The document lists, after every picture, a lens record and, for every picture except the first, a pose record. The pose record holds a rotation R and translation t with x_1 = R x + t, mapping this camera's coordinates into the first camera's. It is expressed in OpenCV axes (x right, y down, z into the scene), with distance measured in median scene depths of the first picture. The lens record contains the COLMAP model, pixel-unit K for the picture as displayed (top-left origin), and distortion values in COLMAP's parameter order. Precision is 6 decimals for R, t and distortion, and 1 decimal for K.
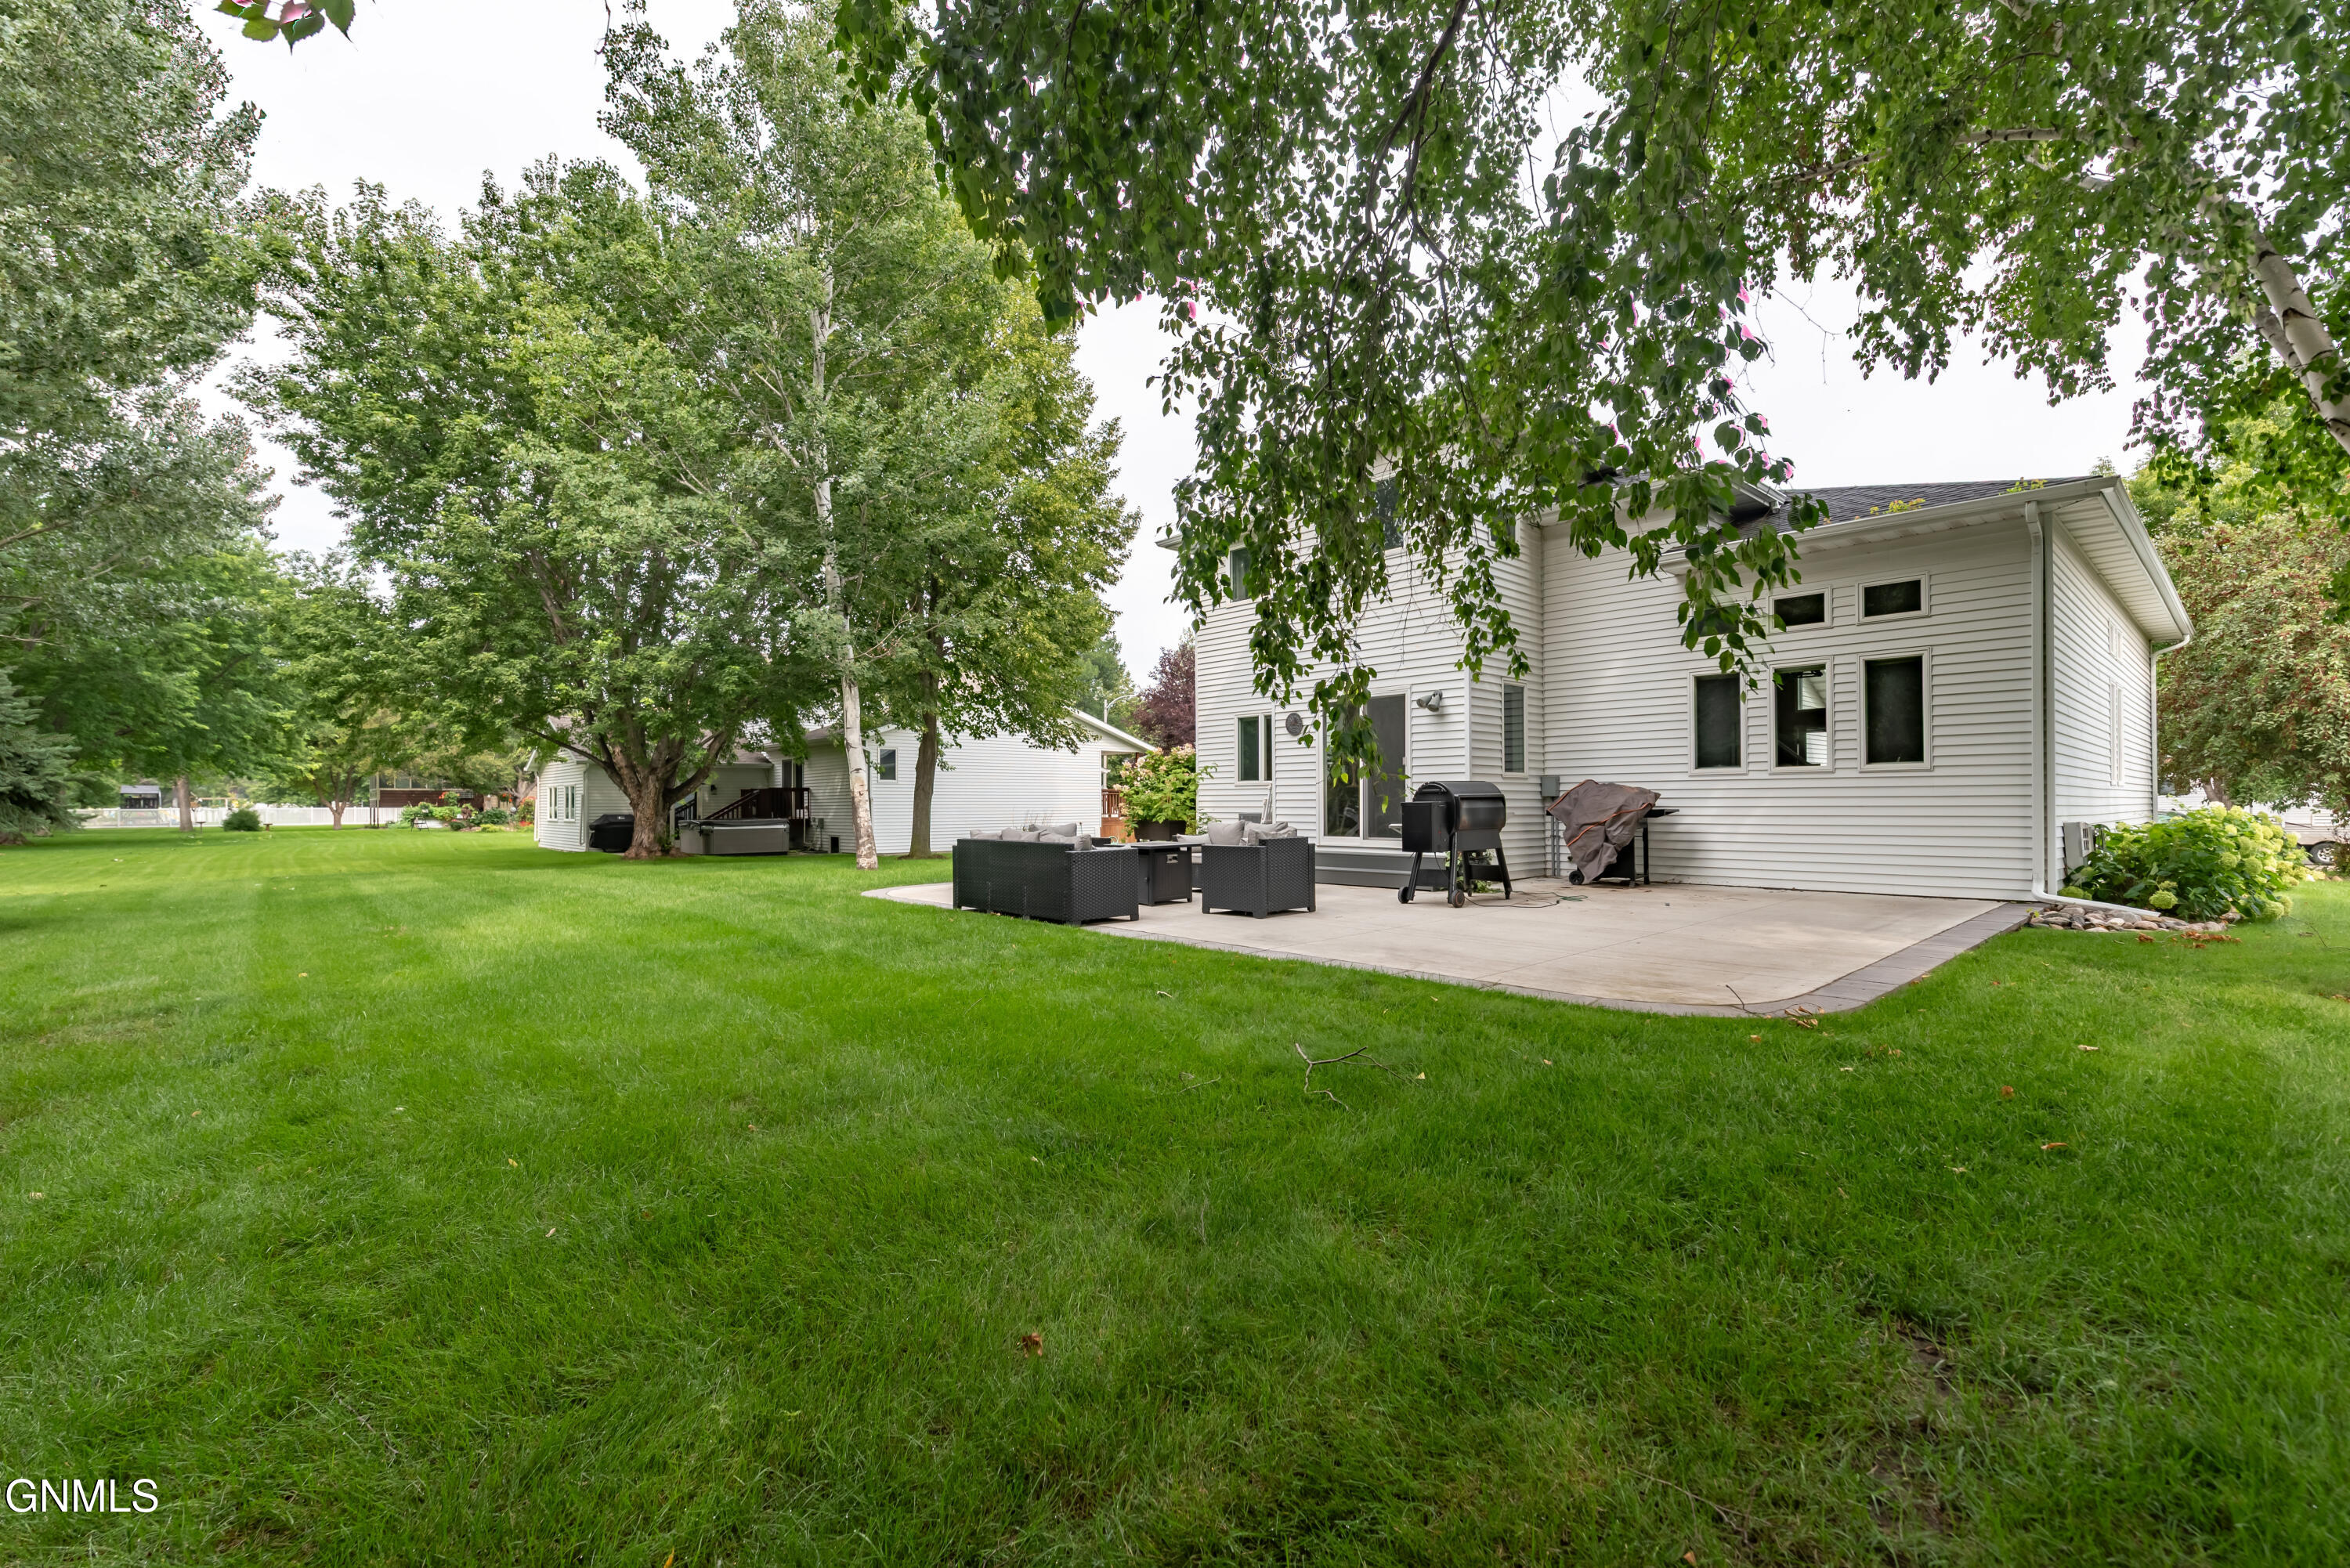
lens RADIAL K [[1013.6, 0, 1175.0], [0, 1013.6, 784.0], [0, 0, 1]] dist [-0.000696, -0.000154]
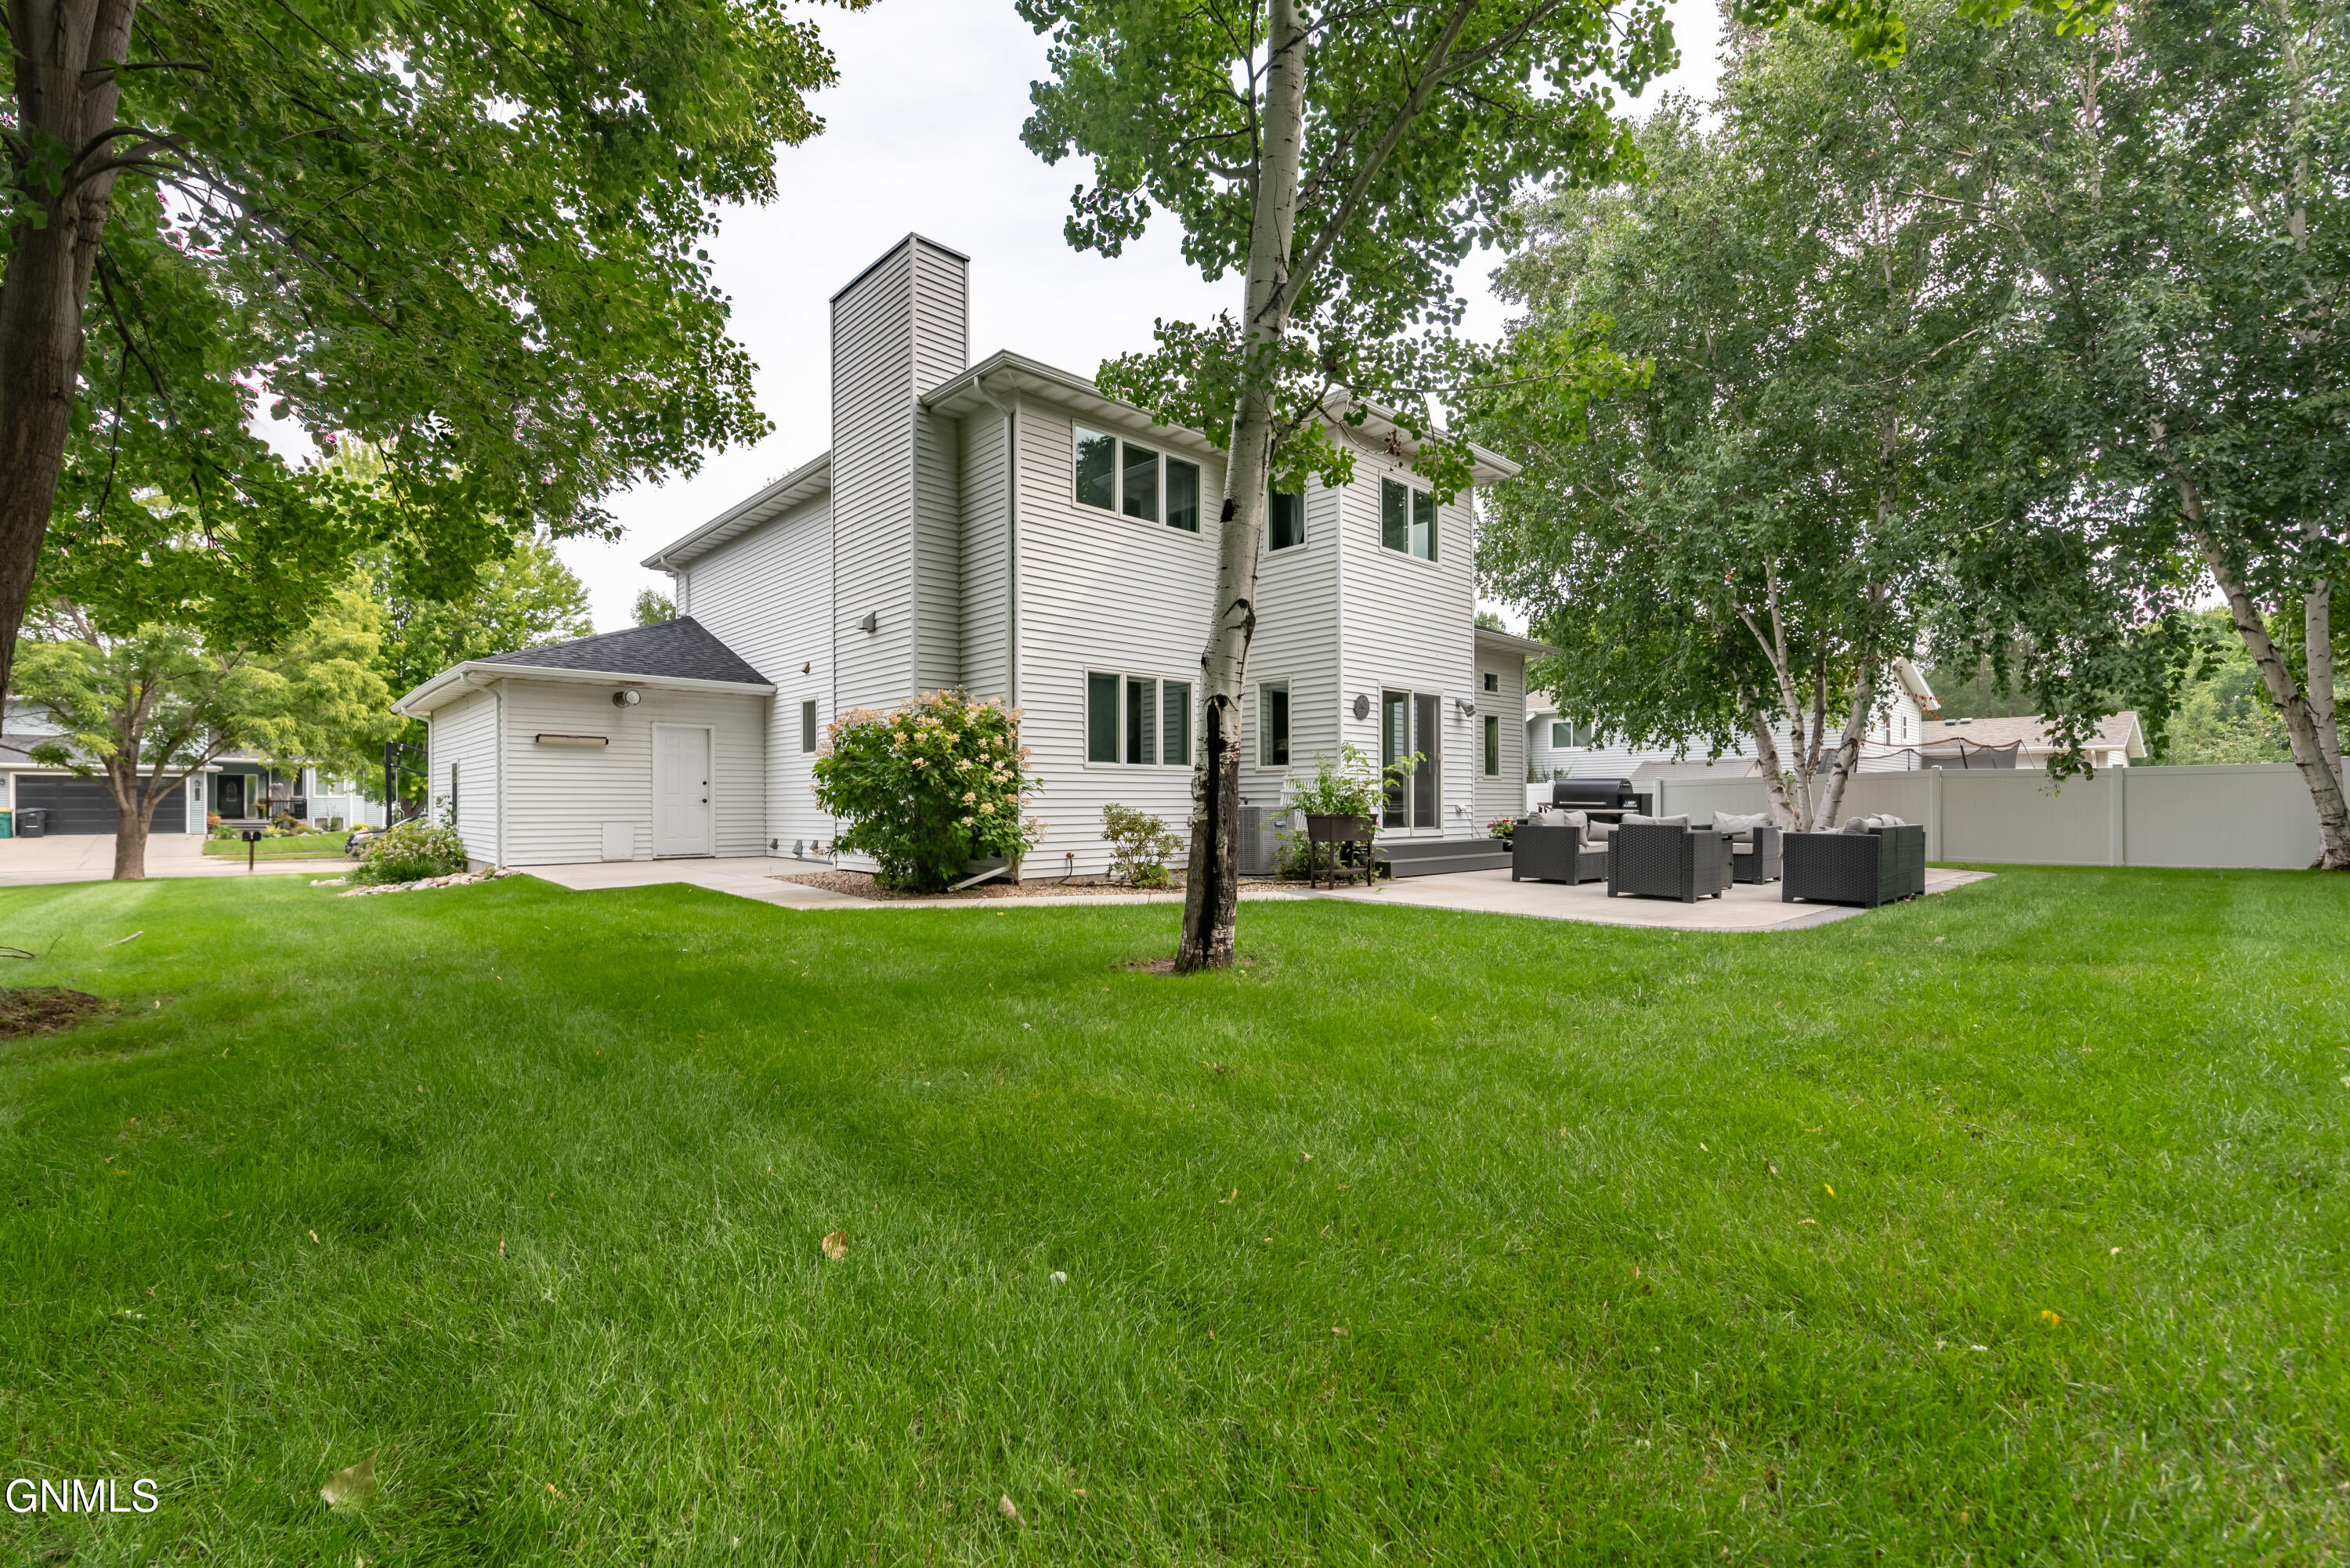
lens RADIAL K [[1013.6, 0, 1175.0], [0, 1013.6, 784.0], [0, 0, 1]] dist [-0.000696, -0.000154]
pose [[0.015591, 0.005413, 0.999864, -0.955710], [-0.025637, 0.999659, -0.005013, 0.021638], [-0.999550, -0.025555, 0.015725, 1.389689]]
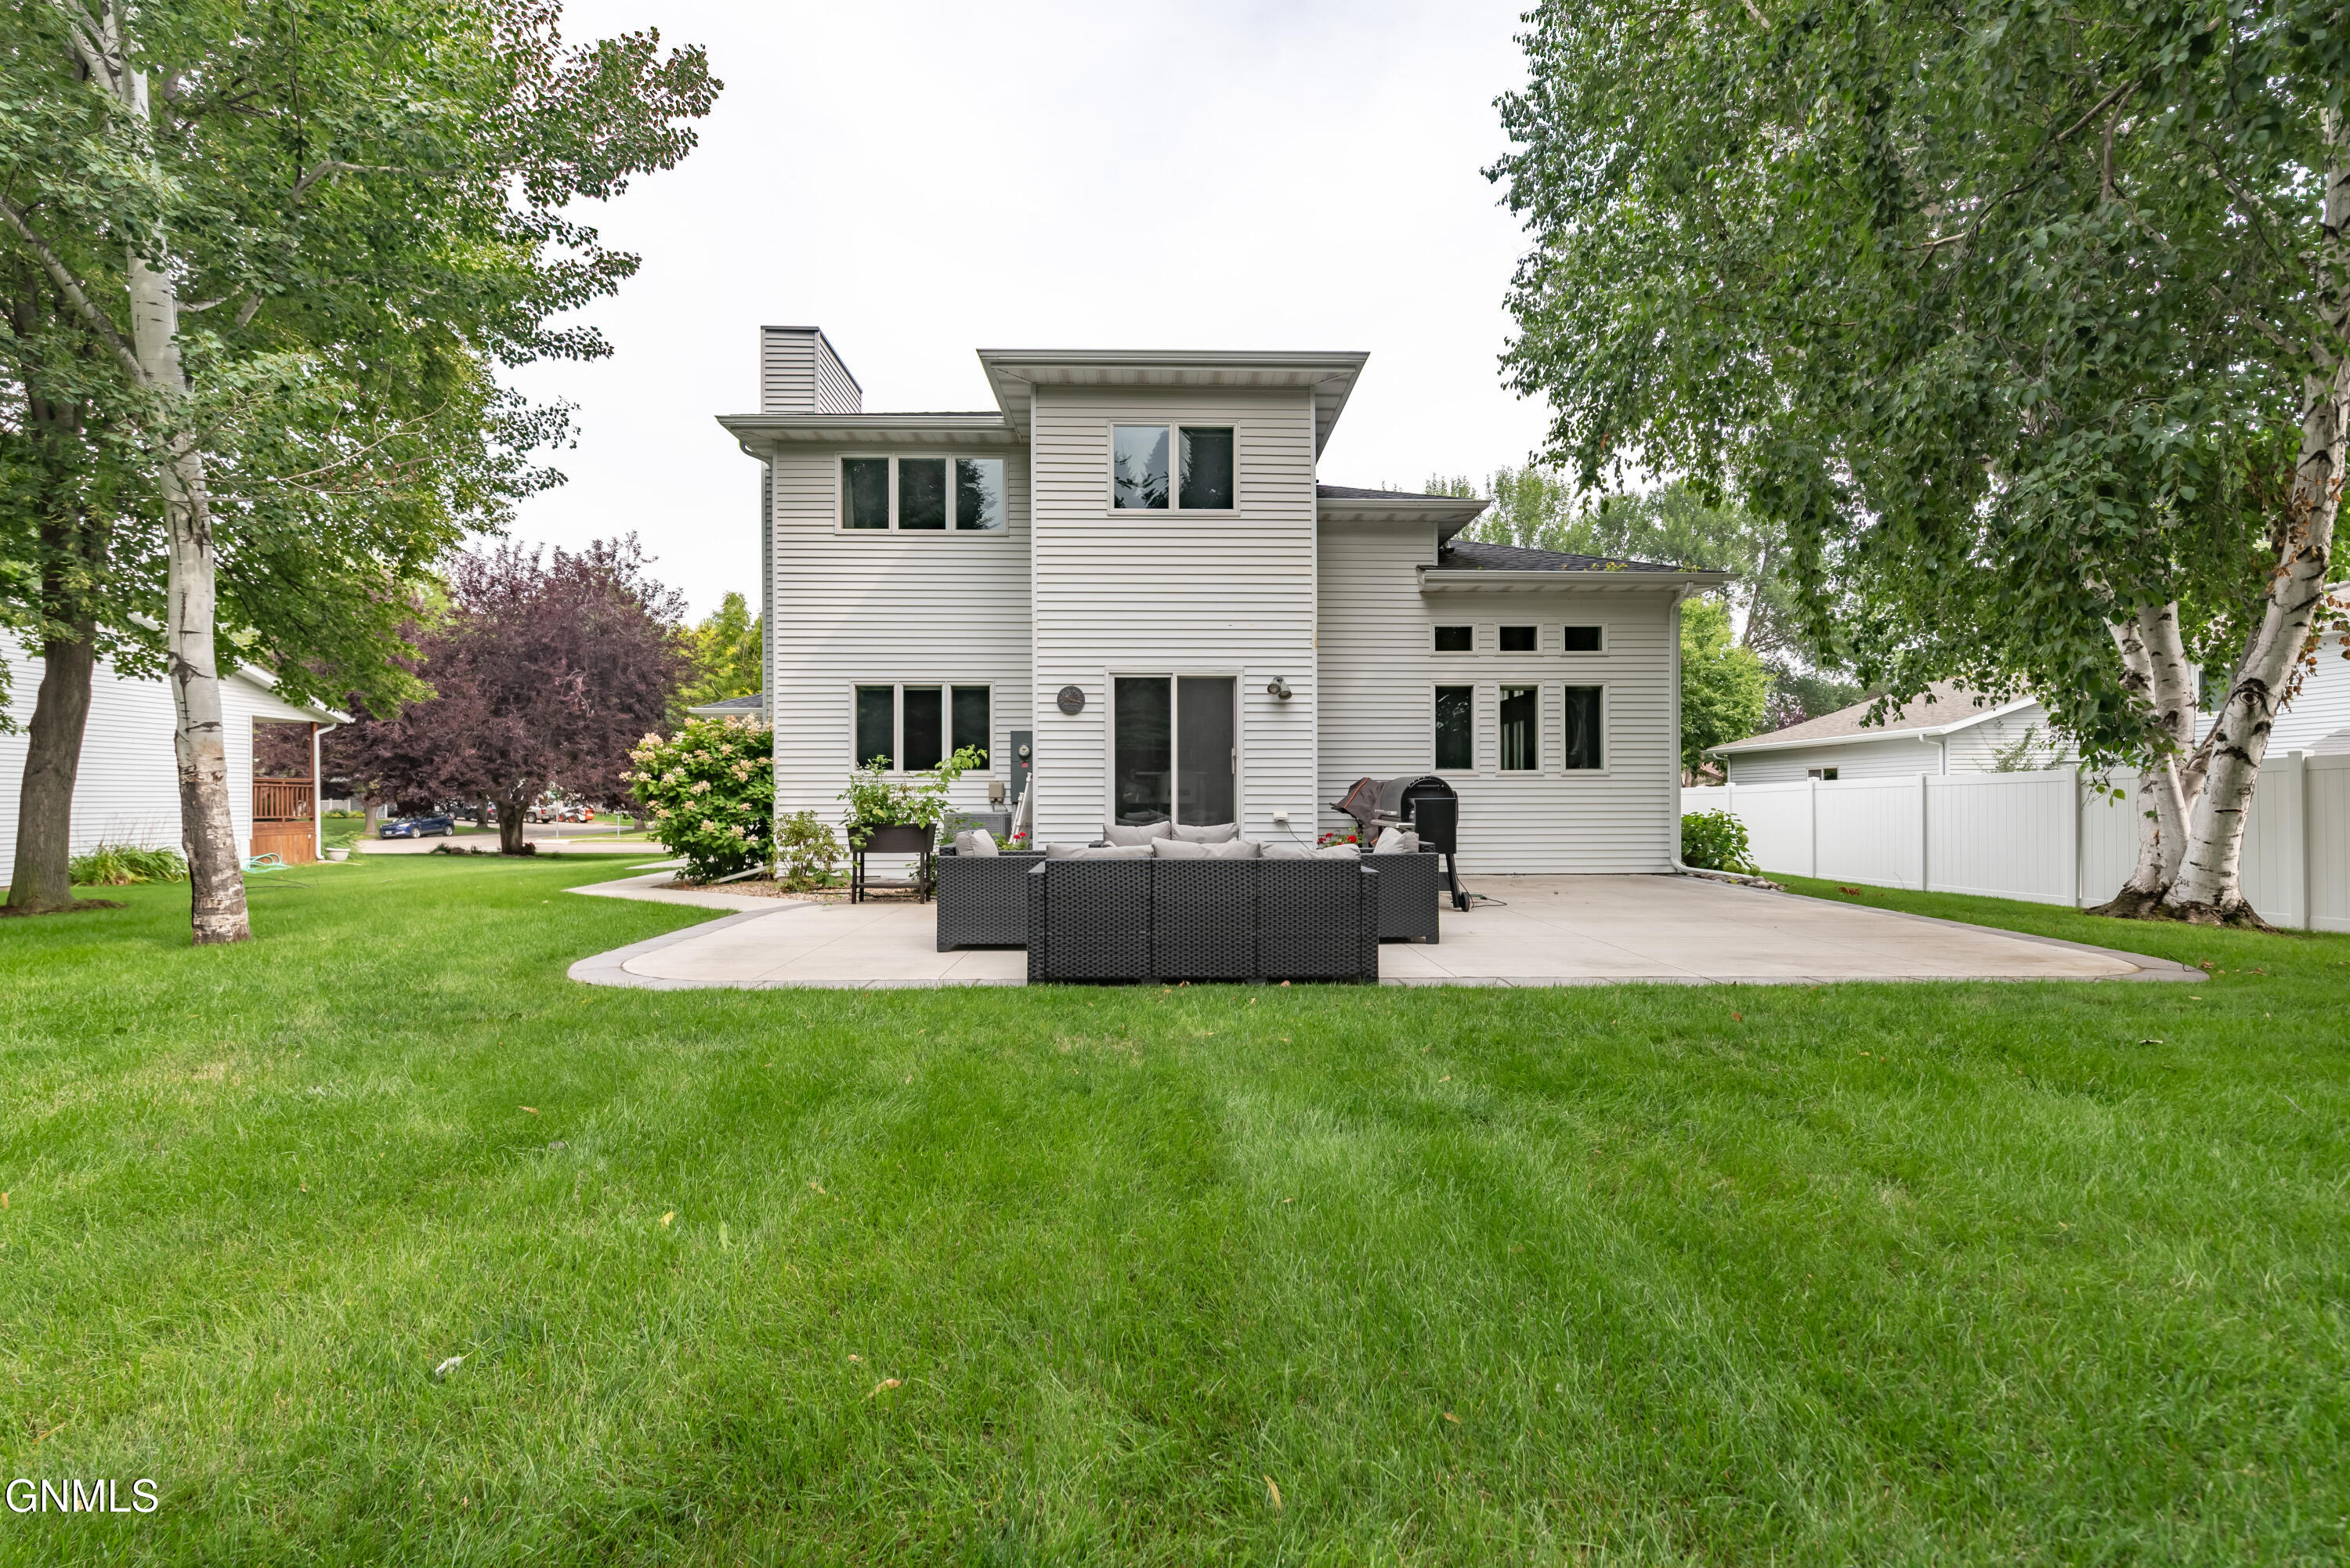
lens RADIAL K [[1013.6, 0, 1175.0], [0, 1013.6, 784.0], [0, 0, 1]] dist [-0.000696, -0.000154]
pose [[0.655904, 0.014482, 0.754706, -0.511667], [-0.016264, 0.999855, -0.005052, 0.009478], [-0.754669, -0.008961, 0.656044, 0.510998]]
